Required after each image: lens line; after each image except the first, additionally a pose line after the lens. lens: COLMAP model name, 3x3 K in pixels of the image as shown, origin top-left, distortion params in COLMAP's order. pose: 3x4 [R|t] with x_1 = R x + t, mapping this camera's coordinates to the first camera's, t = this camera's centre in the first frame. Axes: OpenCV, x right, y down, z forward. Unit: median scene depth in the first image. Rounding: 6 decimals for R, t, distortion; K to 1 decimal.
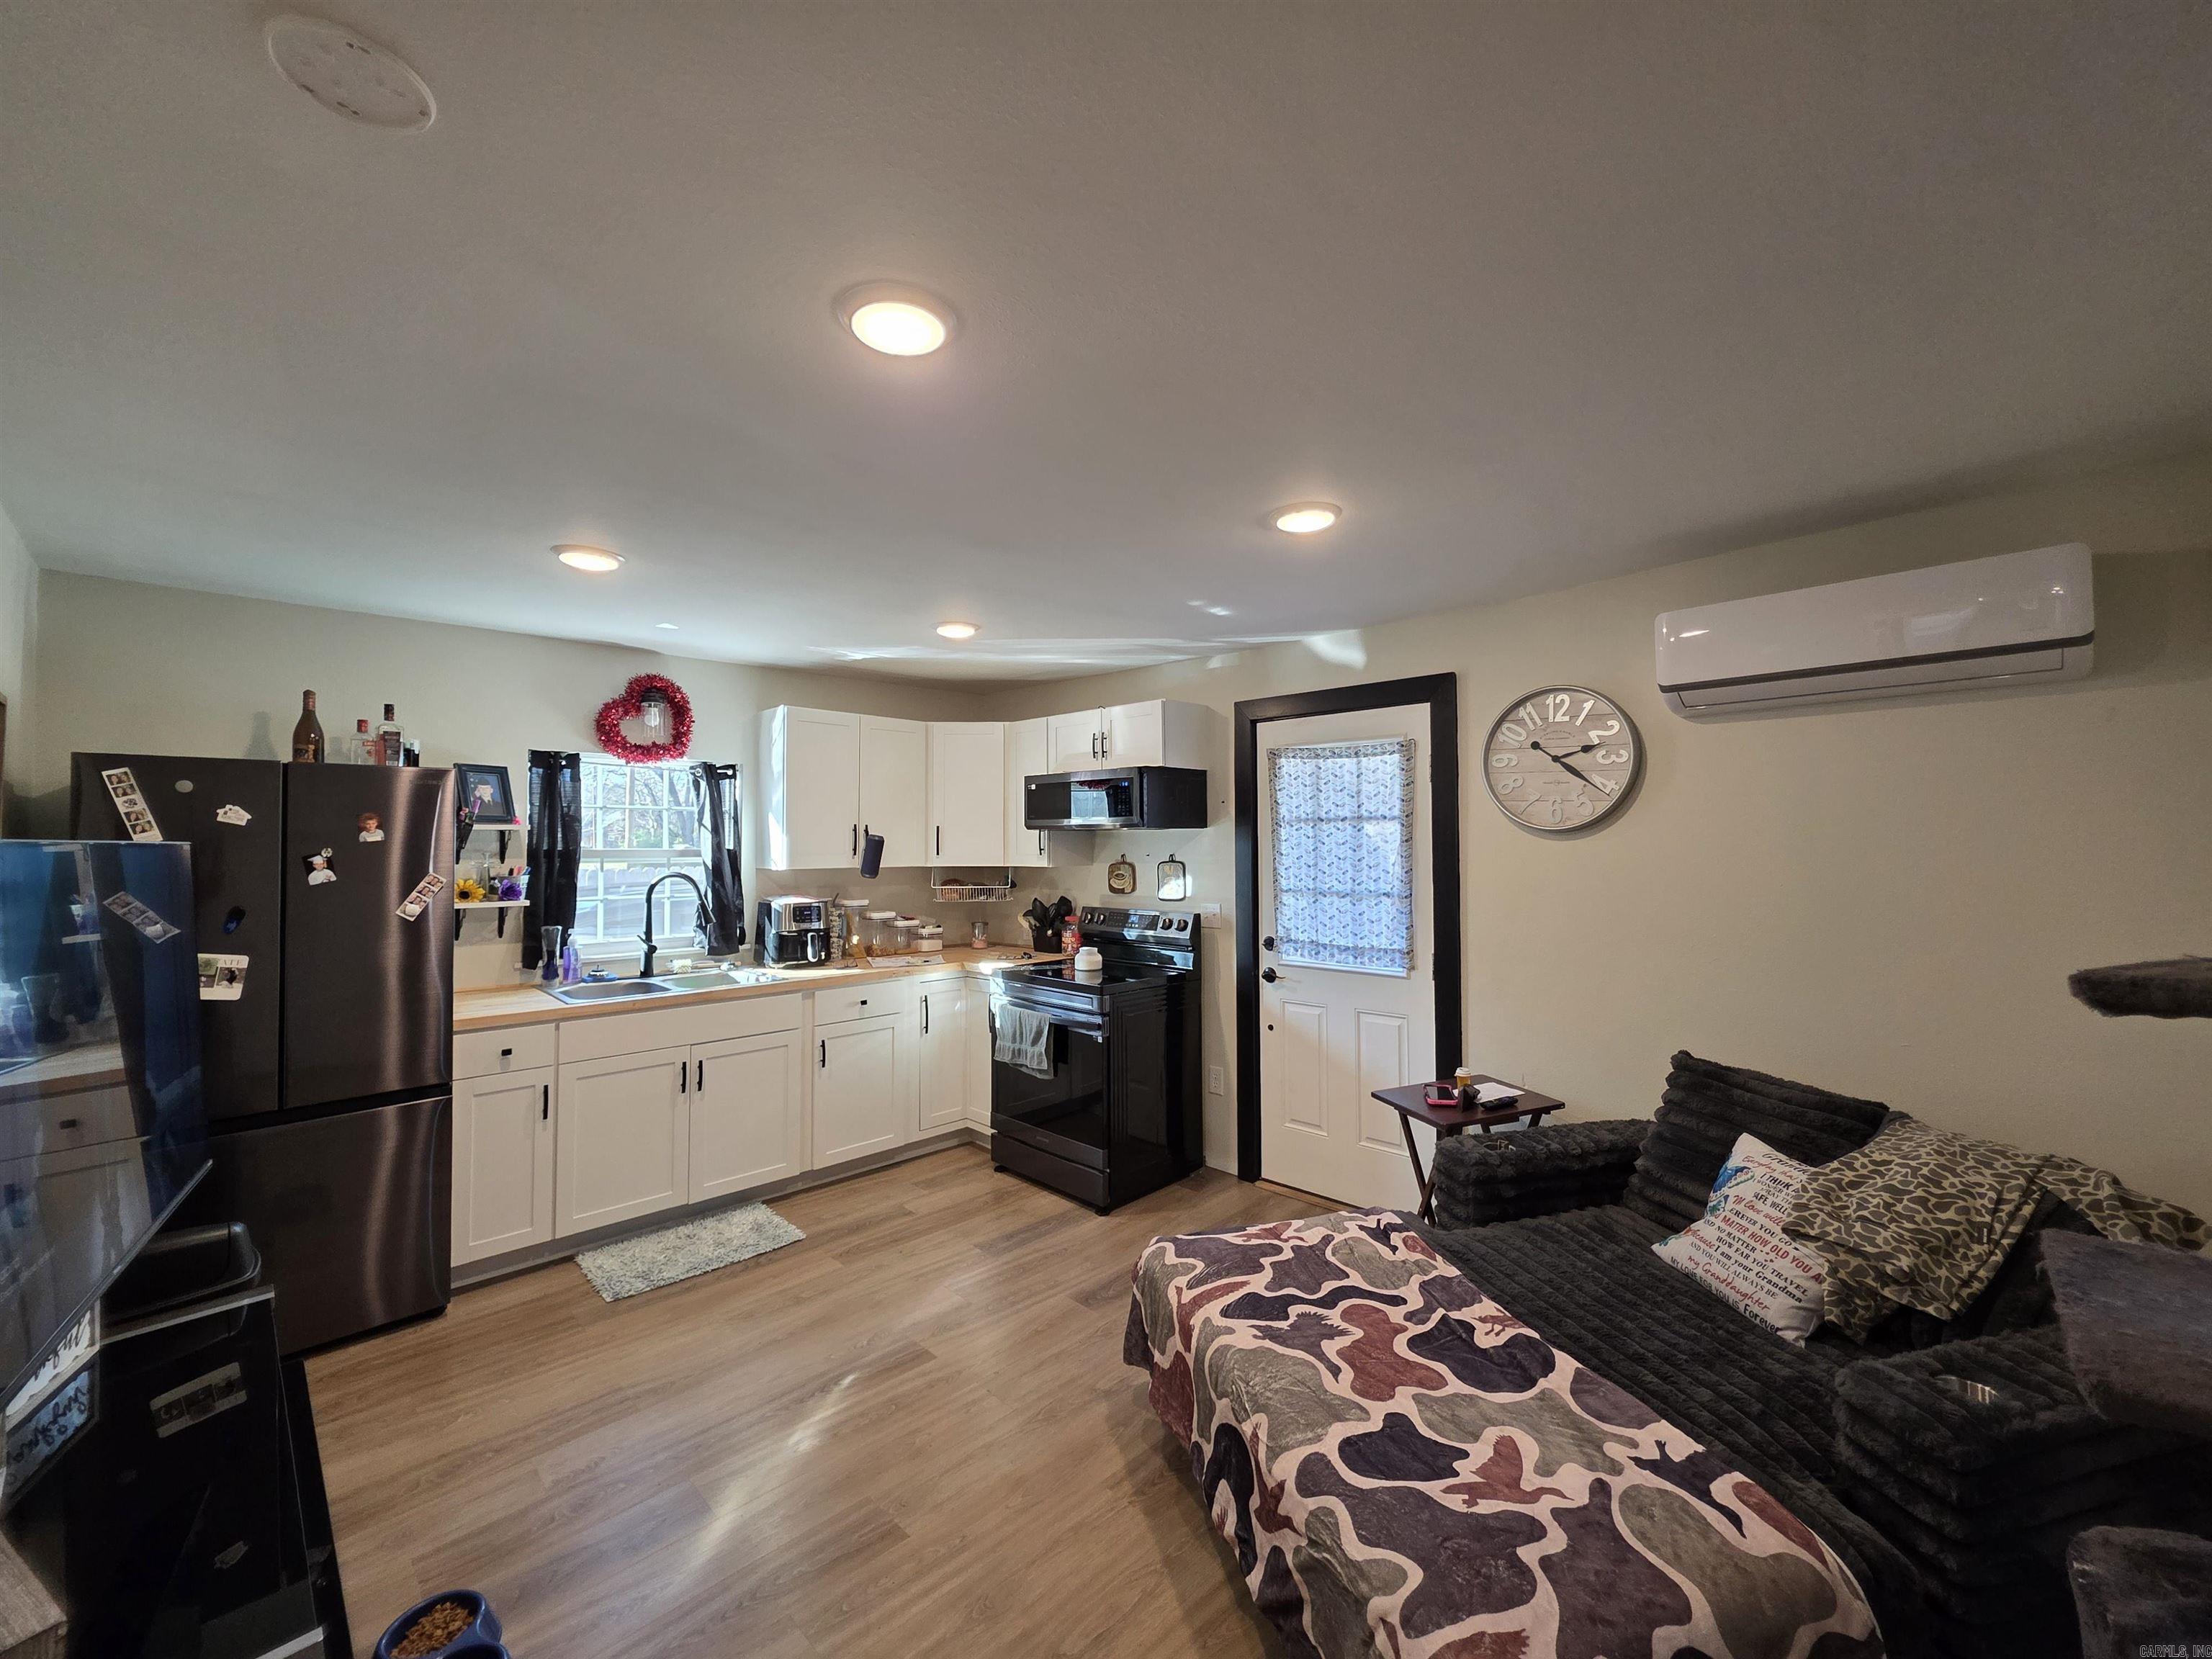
lens RADIAL K [[888.7, 0, 1119.5], [0, 888.7, 814.5], [0, 0, 1]] dist [-0.005425, -0.000027]
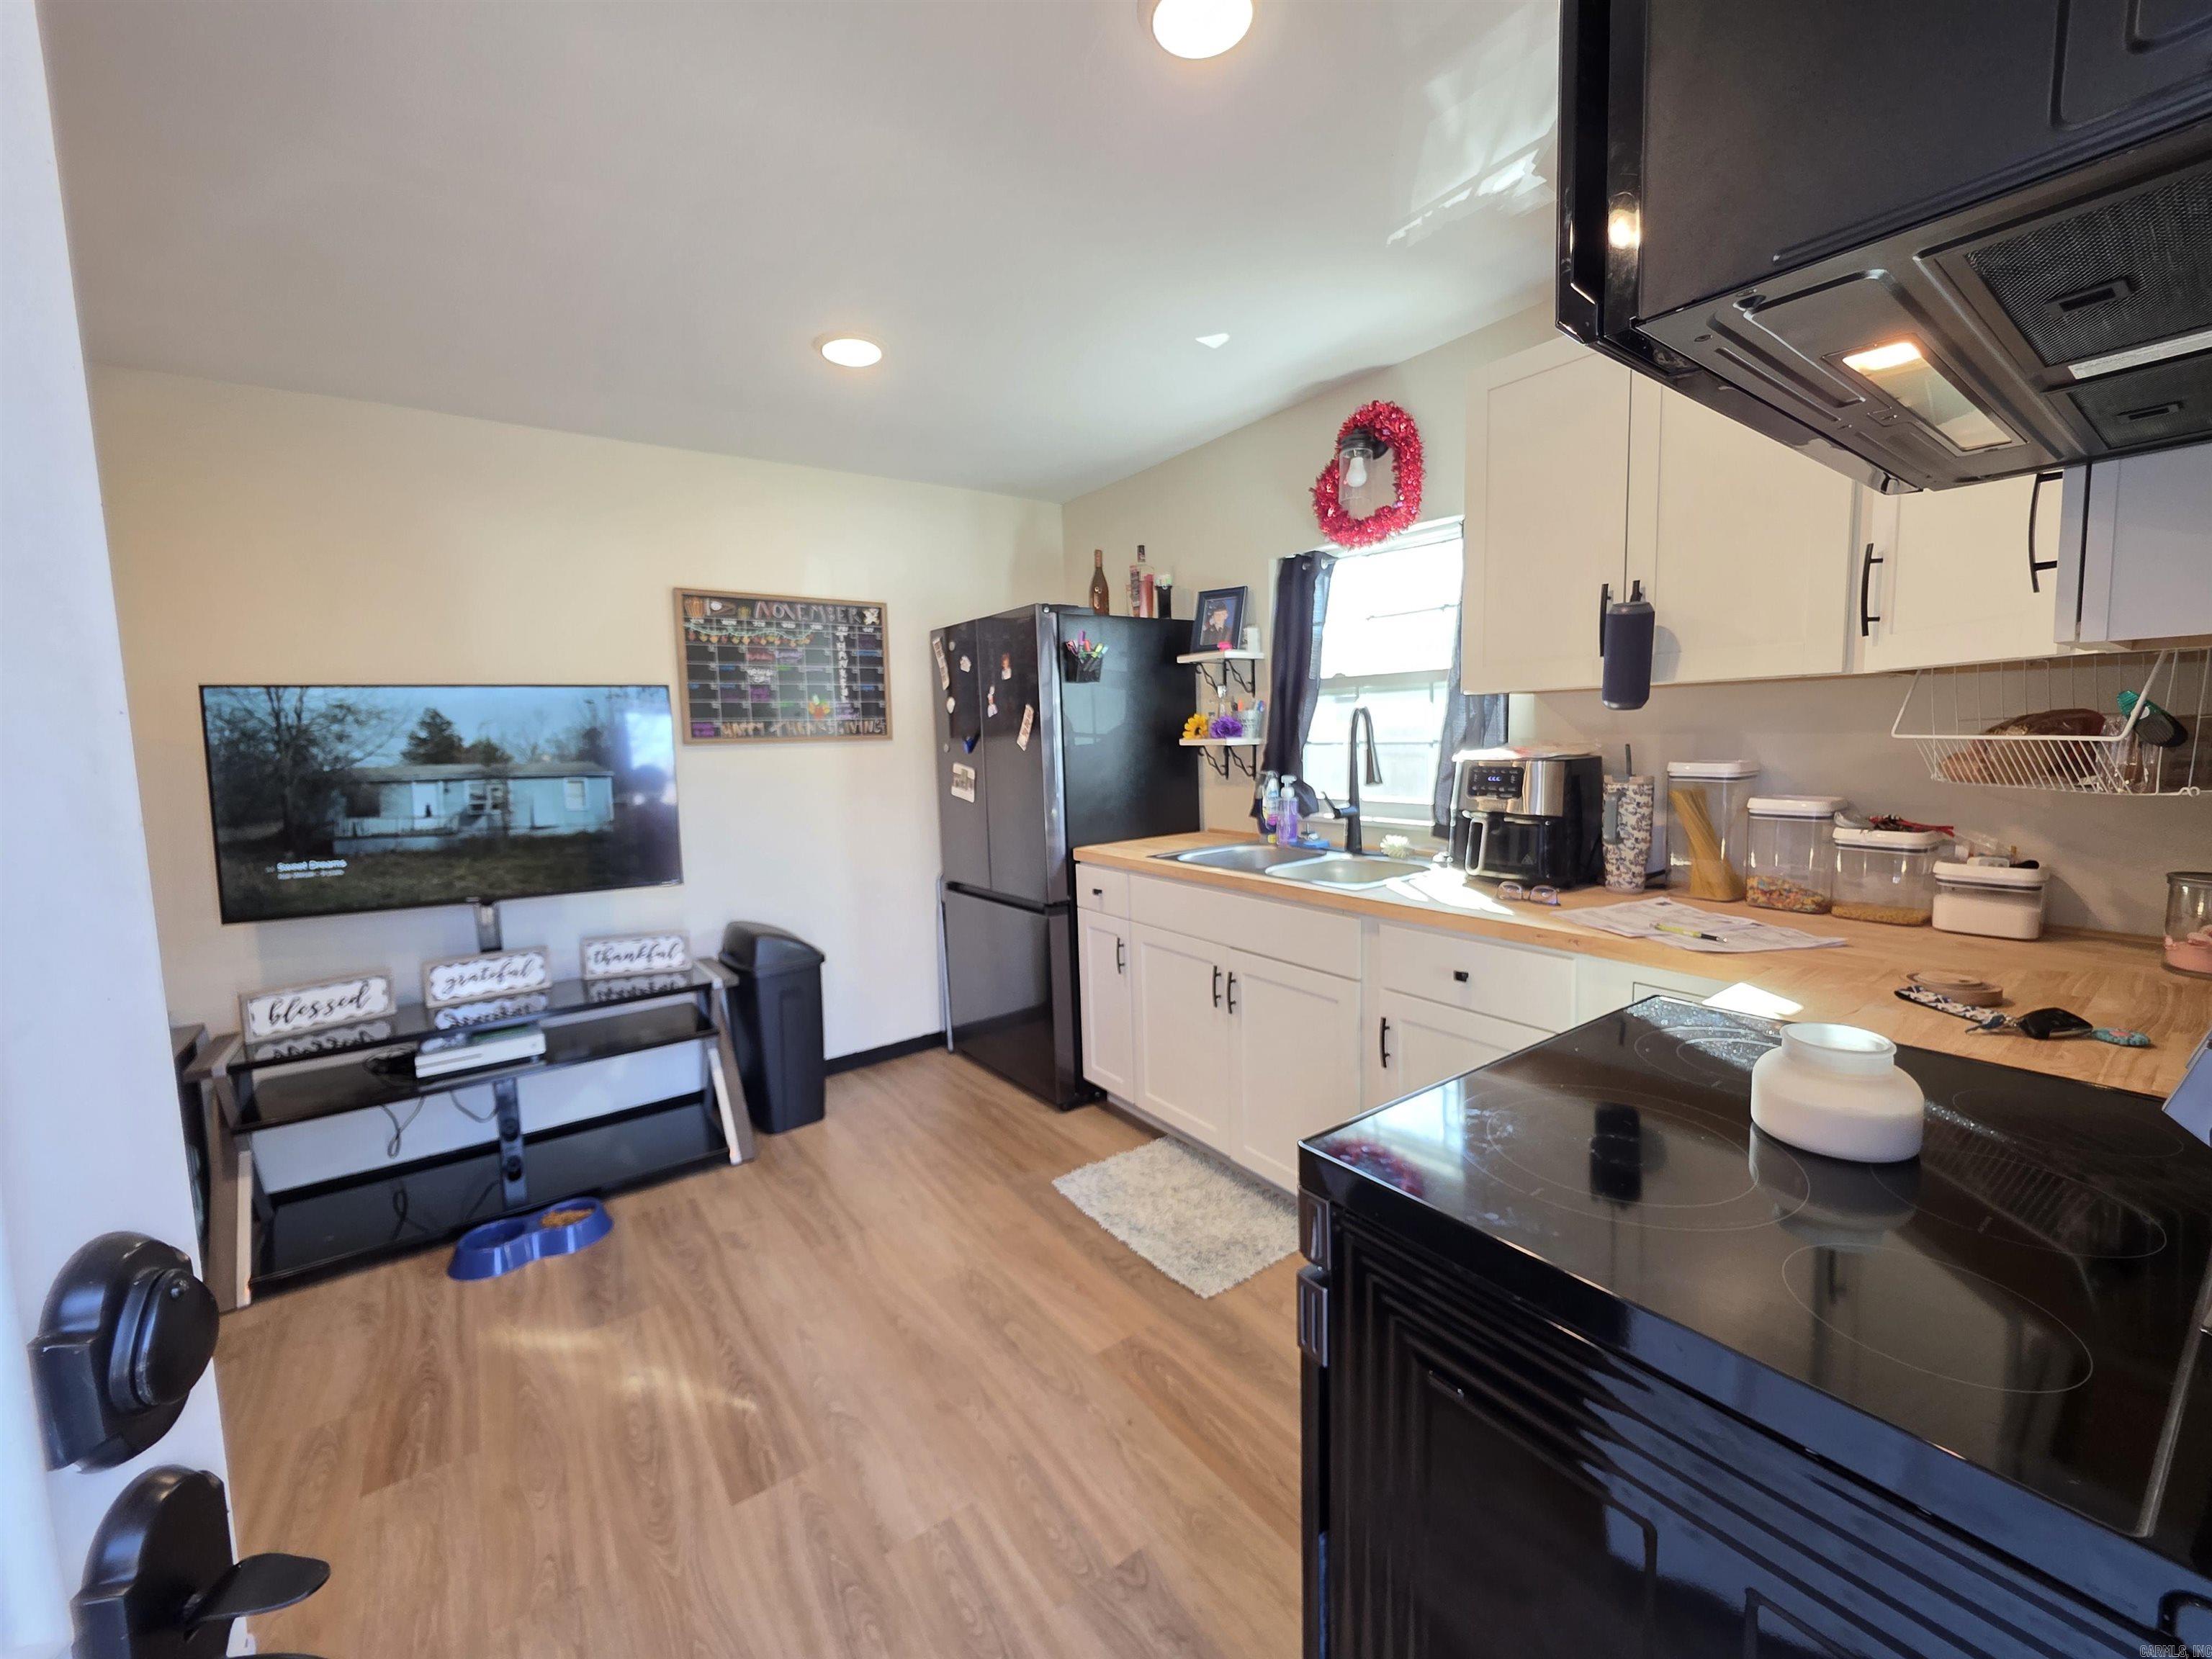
lens RADIAL K [[888.4, 0, 1114.7], [0, 888.4, 816.5], [0, 0, 1]] dist [-0.001385, -0.000222]
pose [[-0.164471, 0.100941, -0.981203, 0.194540], [0.059692, 0.993945, 0.092246, 0.077059], [0.984574, -0.043398, -0.169501, 0.929176]]
